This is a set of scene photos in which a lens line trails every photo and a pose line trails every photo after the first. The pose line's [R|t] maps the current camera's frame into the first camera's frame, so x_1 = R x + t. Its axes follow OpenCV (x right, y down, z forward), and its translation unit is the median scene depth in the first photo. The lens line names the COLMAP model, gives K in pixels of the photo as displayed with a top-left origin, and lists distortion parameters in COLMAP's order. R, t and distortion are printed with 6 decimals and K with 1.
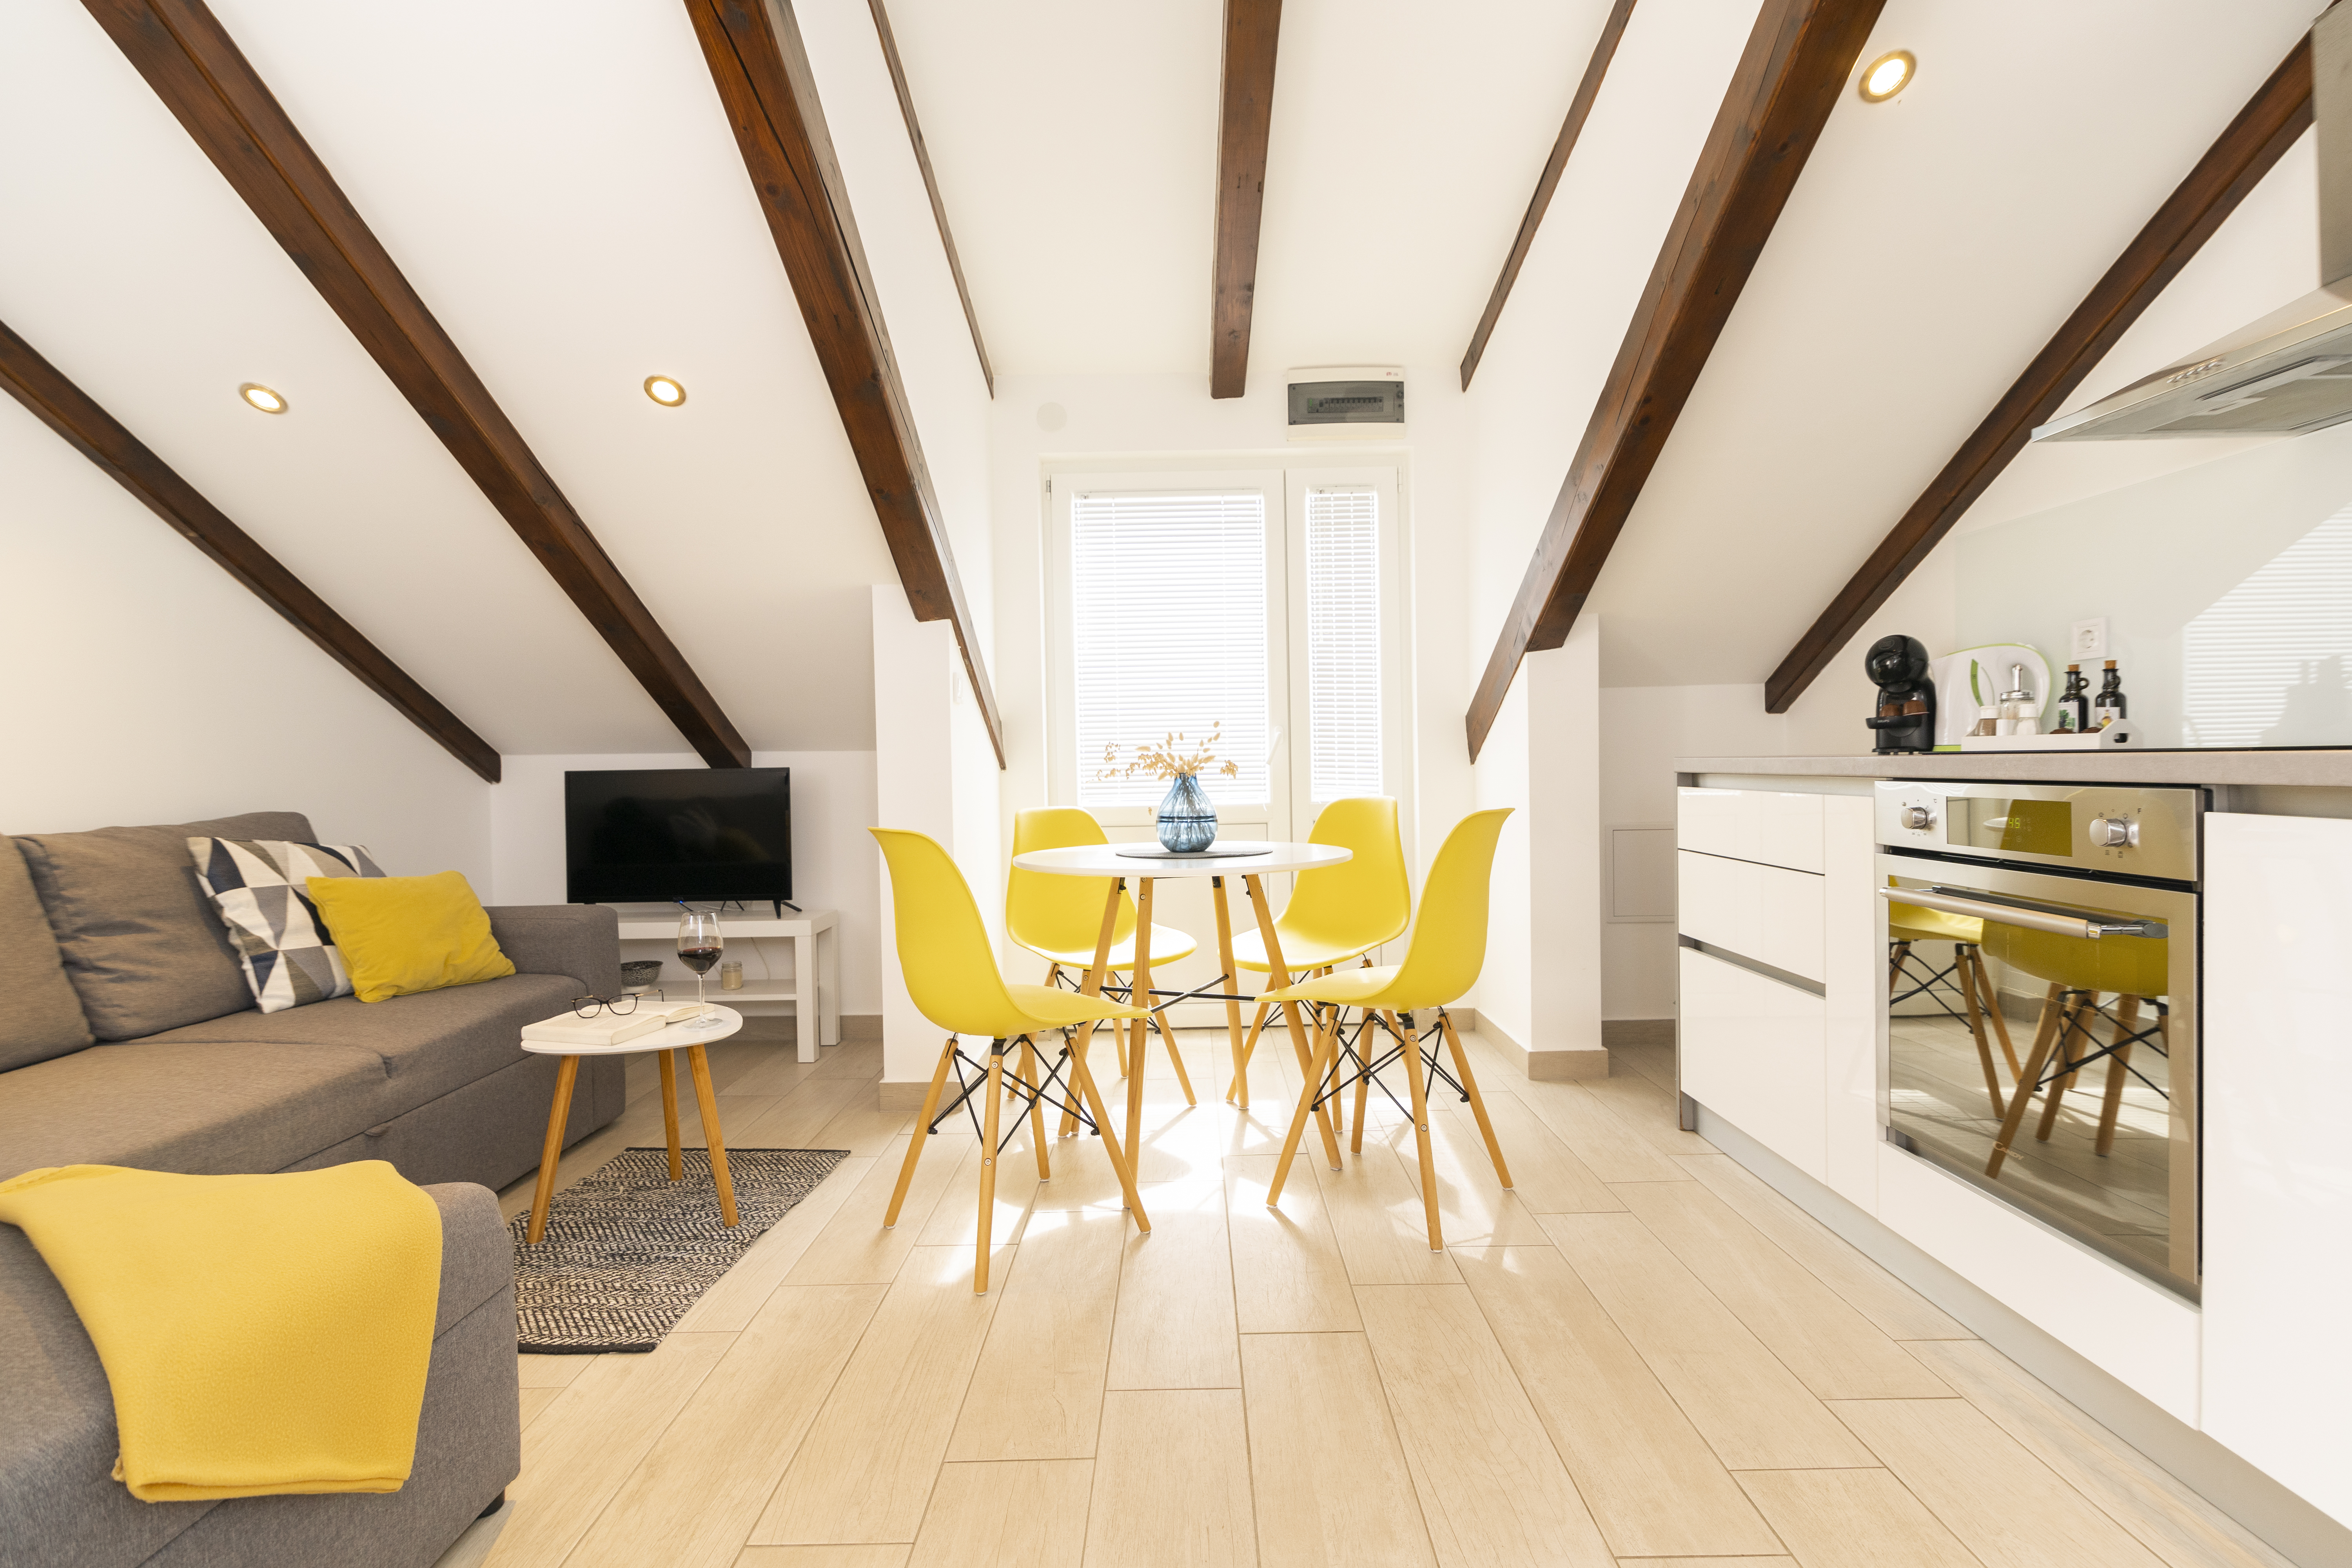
lens RADIAL K [[1122.6, 0, 1176.0], [0, 1122.6, 784.0], [0, 0, 1]] dist [0.003699, 0.000627]
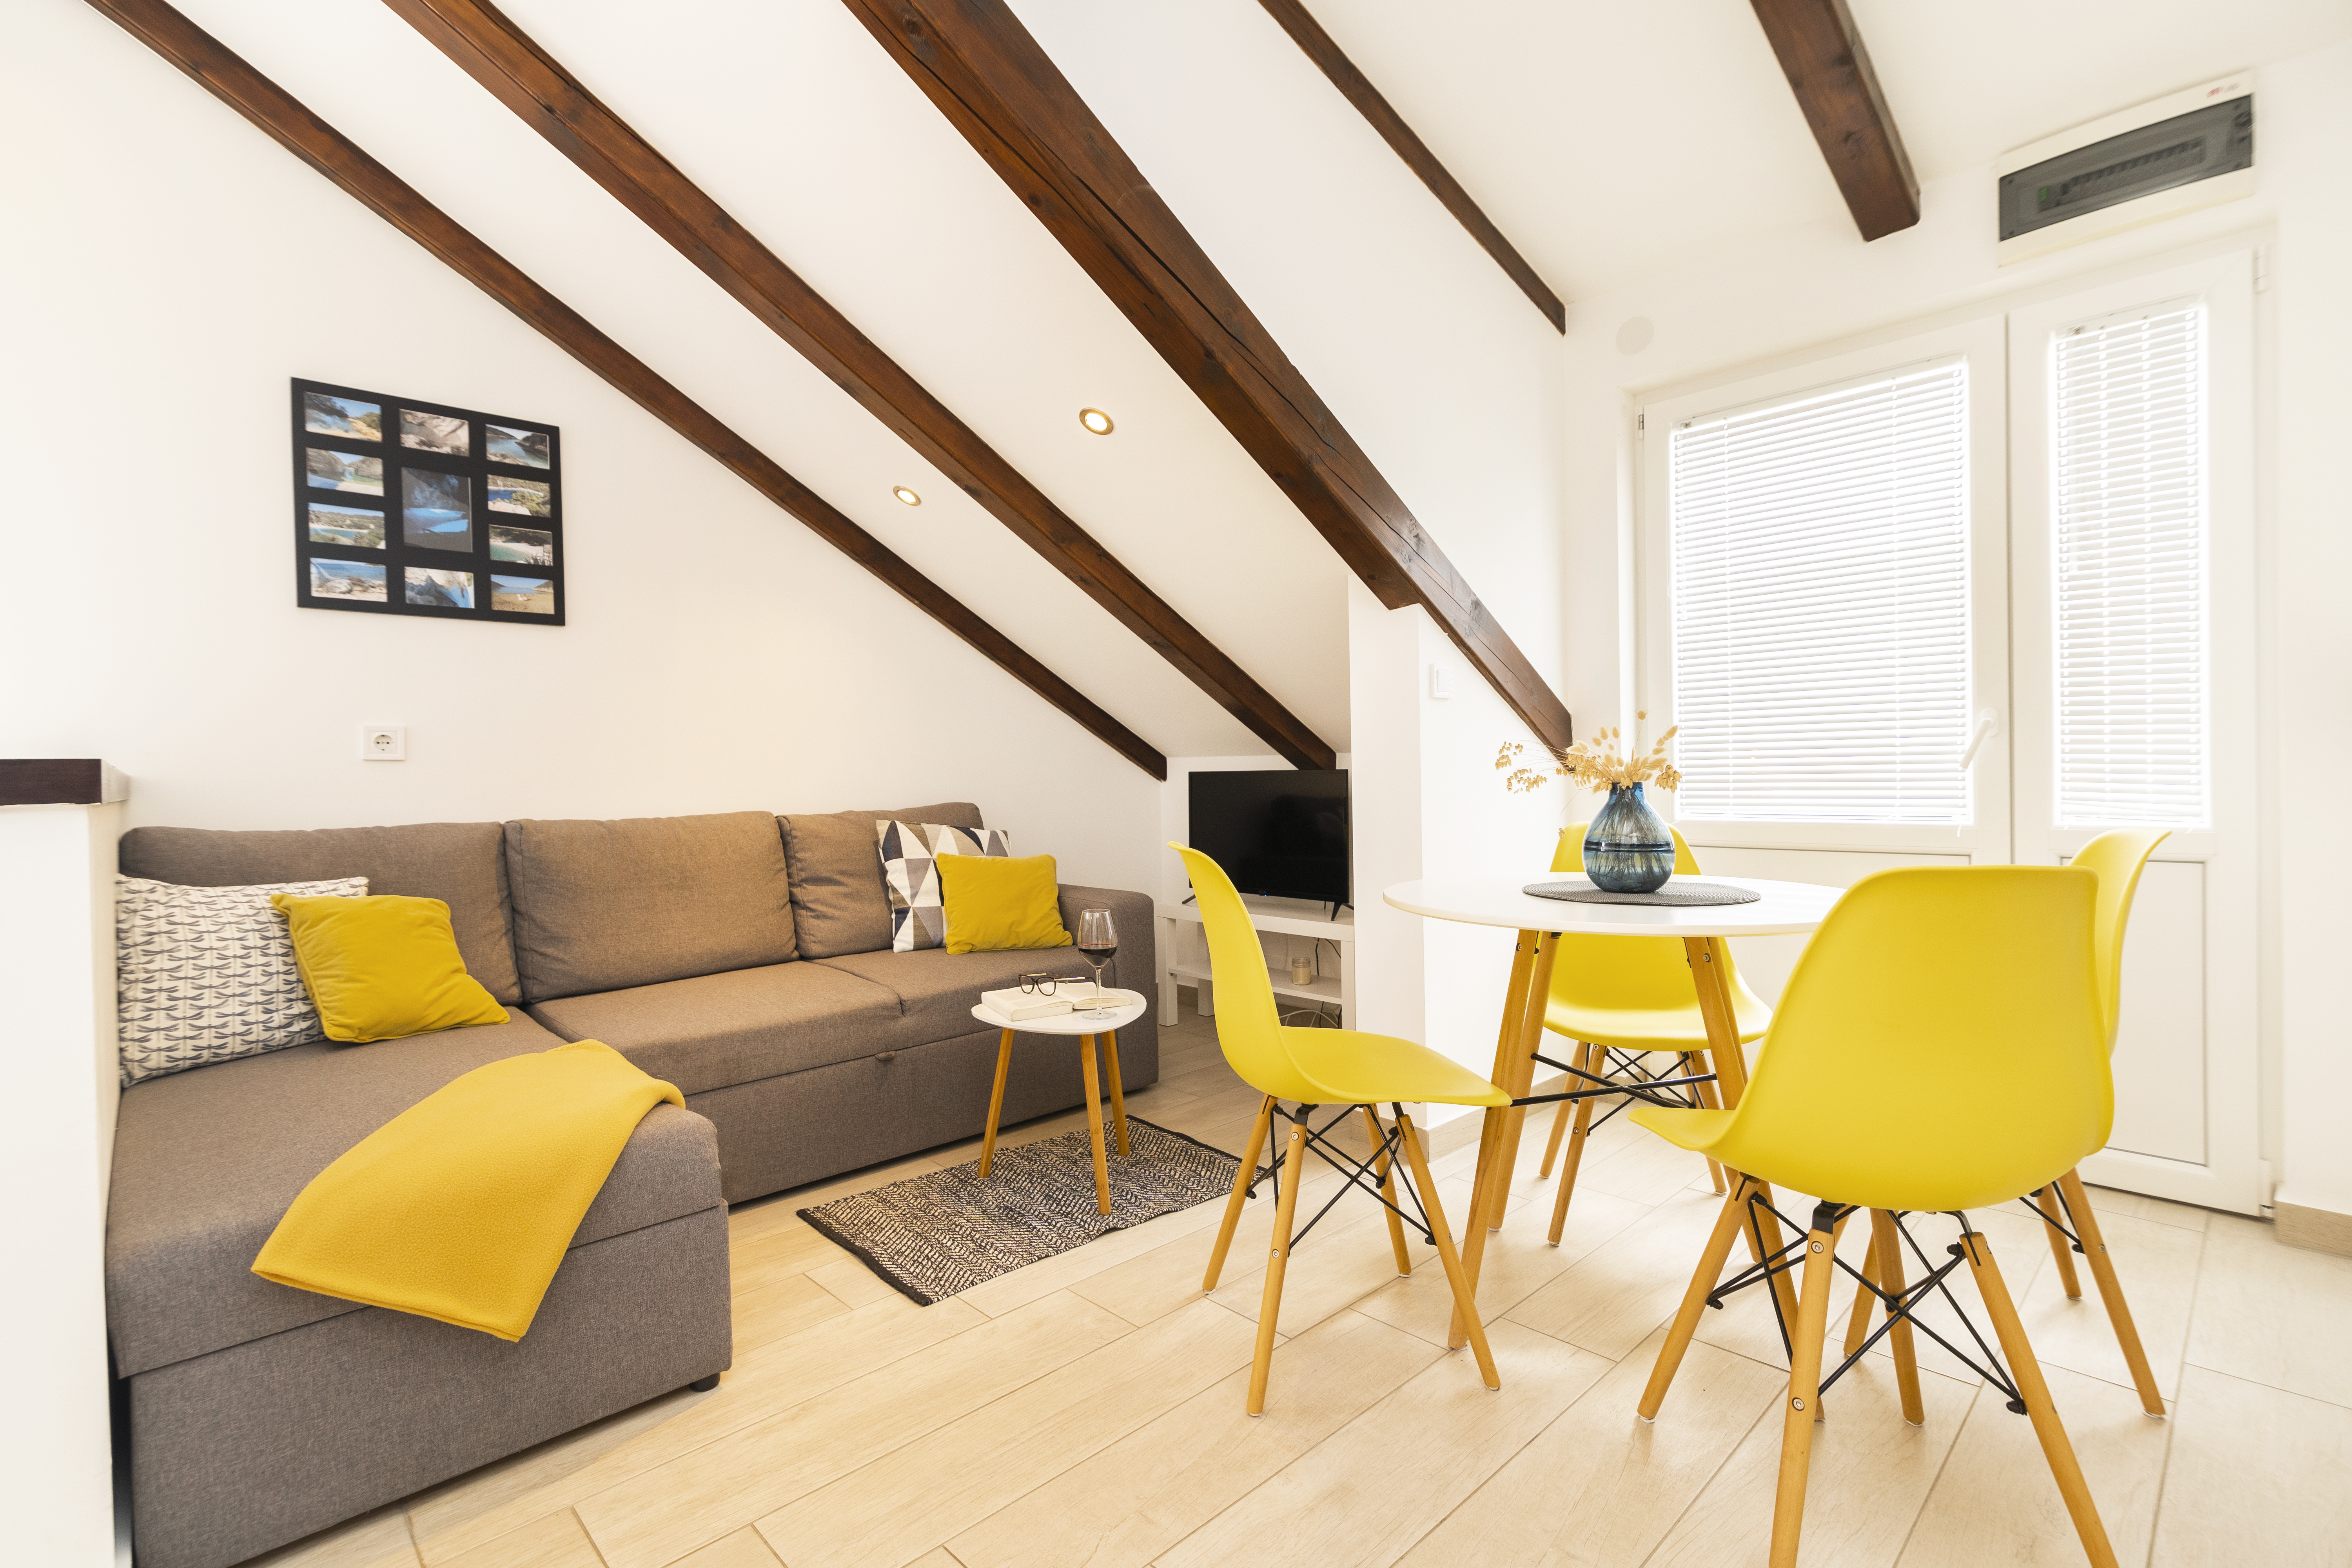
lens RADIAL K [[1078.4, 0, 1176.0], [0, 1078.4, 784.0], [0, 0, 1]] dist [-0.001145, 0.000072]
pose [[0.684036, 0.015402, -0.729286, 0.353274], [-0.009344, 0.999880, 0.012353, -0.017362], [0.729389, -0.001636, 0.684097, 0.348212]]
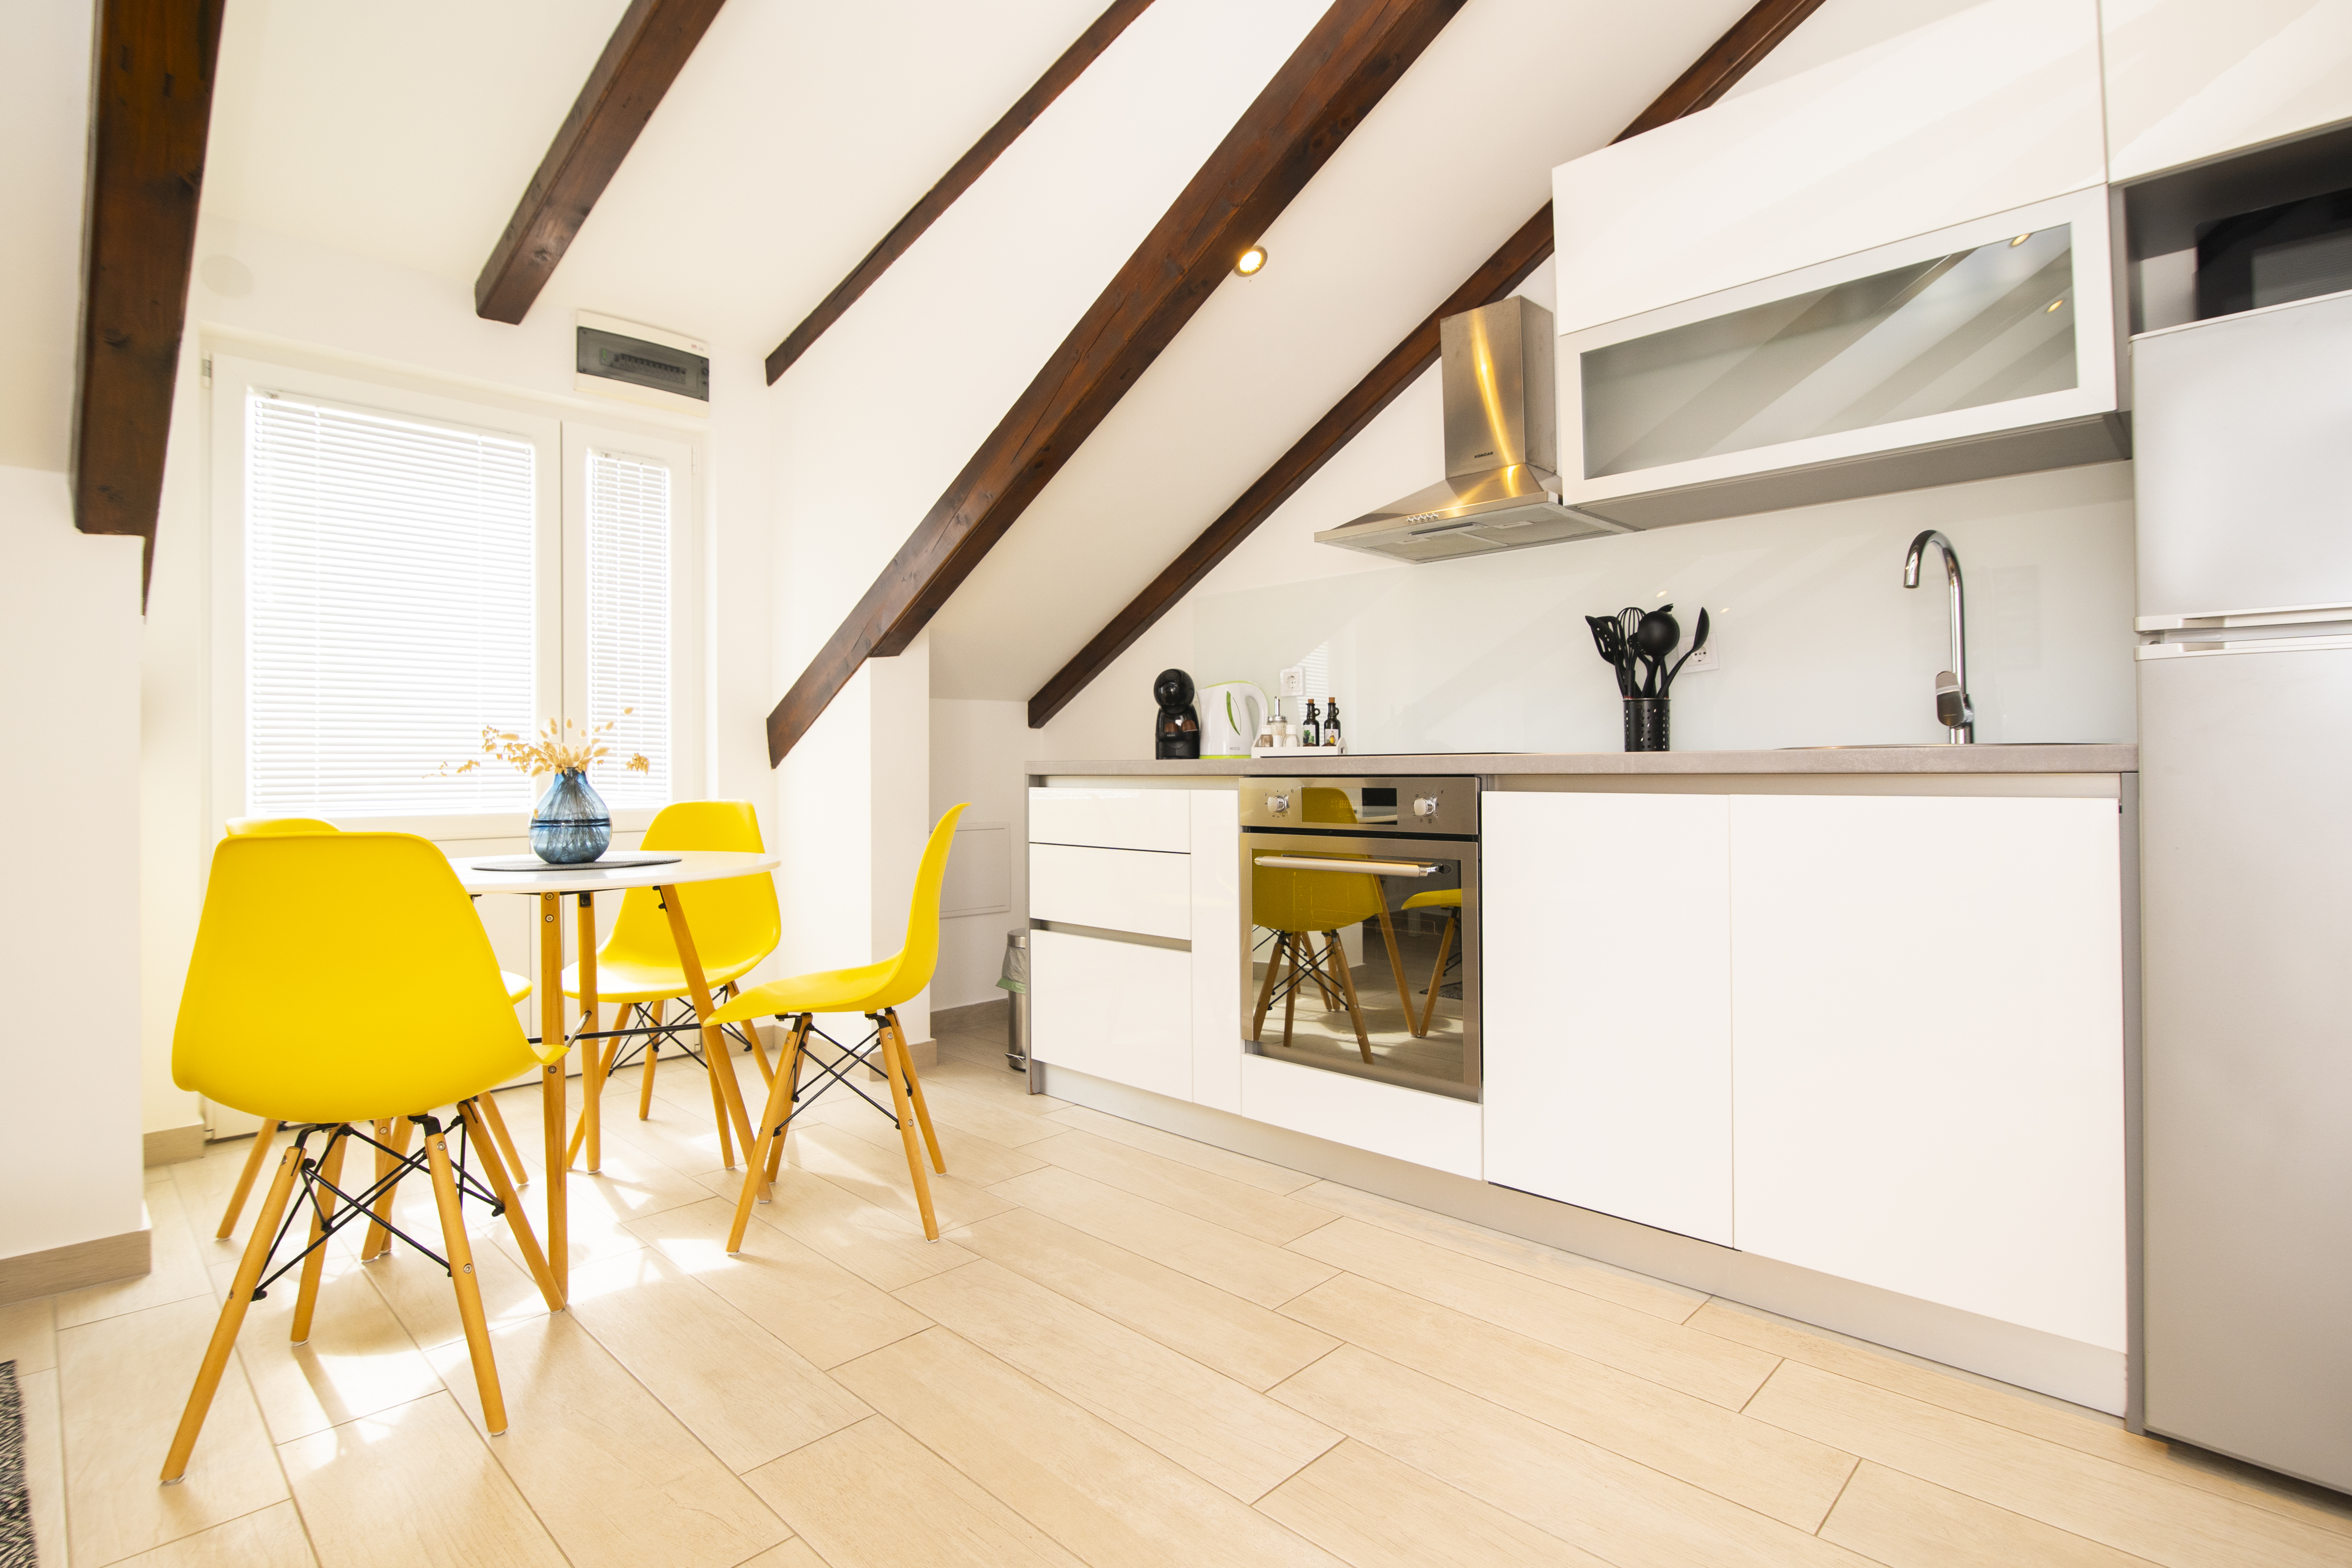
lens RADIAL K [[1178.0, 0, 1181.5], [0, 1178.0, 743.1], [0, 0, 1]] dist [0.001414, -0.000004]
pose [[0.685559, 0.031591, 0.727331, -0.351538], [0.007892, 0.998677, -0.050816, 0.021714], [-0.727974, 0.040577, 0.684403, 0.083267]]
